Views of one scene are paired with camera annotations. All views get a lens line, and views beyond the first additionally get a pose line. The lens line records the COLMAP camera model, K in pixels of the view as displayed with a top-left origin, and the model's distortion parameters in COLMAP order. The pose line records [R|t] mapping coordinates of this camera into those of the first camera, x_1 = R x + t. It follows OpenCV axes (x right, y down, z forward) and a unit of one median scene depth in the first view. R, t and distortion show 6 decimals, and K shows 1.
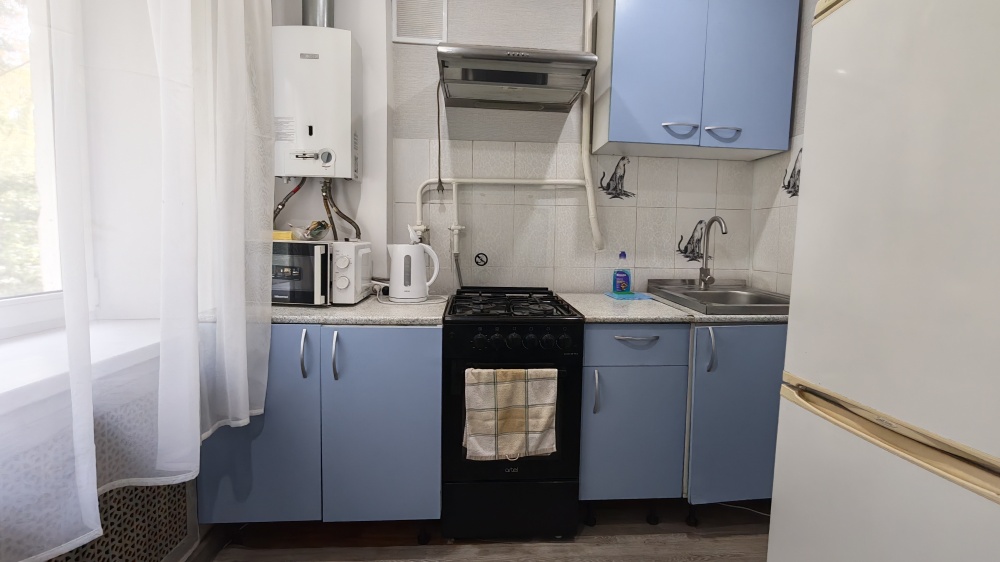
lens RADIAL K [[459.4, 0, 499.3], [0, 459.4, 273.4], [0, 0, 1]] dist [0.000582, -0.000885]
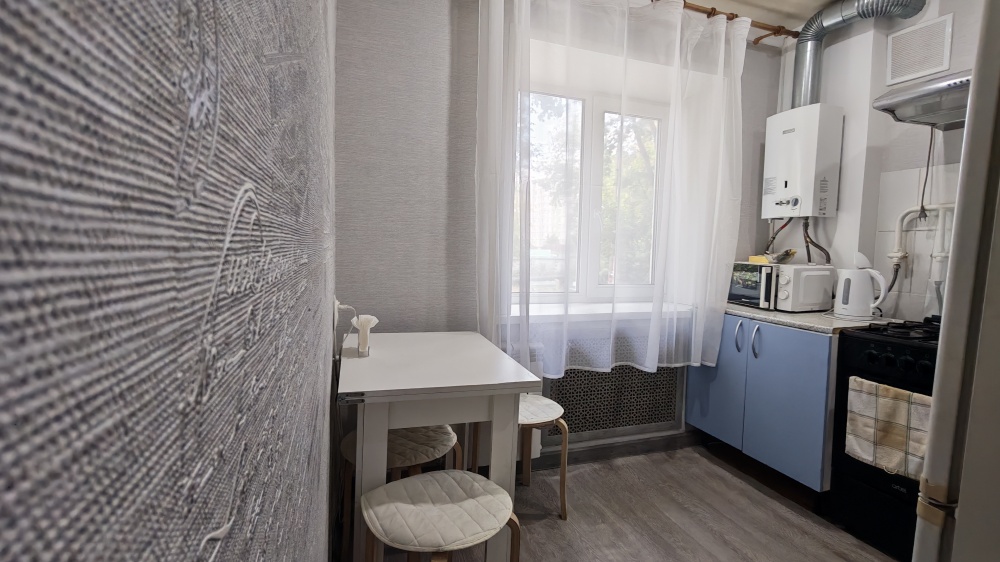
lens RADIAL K [[459.4, 0, 499.1], [0, 459.4, 279.5], [0, 0, 1]] dist [0.000582, -0.000885]
pose [[0.257284, 0.059171, -0.964523, 0.800419], [-0.090841, 0.995184, 0.036821, 0.001752], [0.962057, 0.078145, 0.261420, -0.187802]]
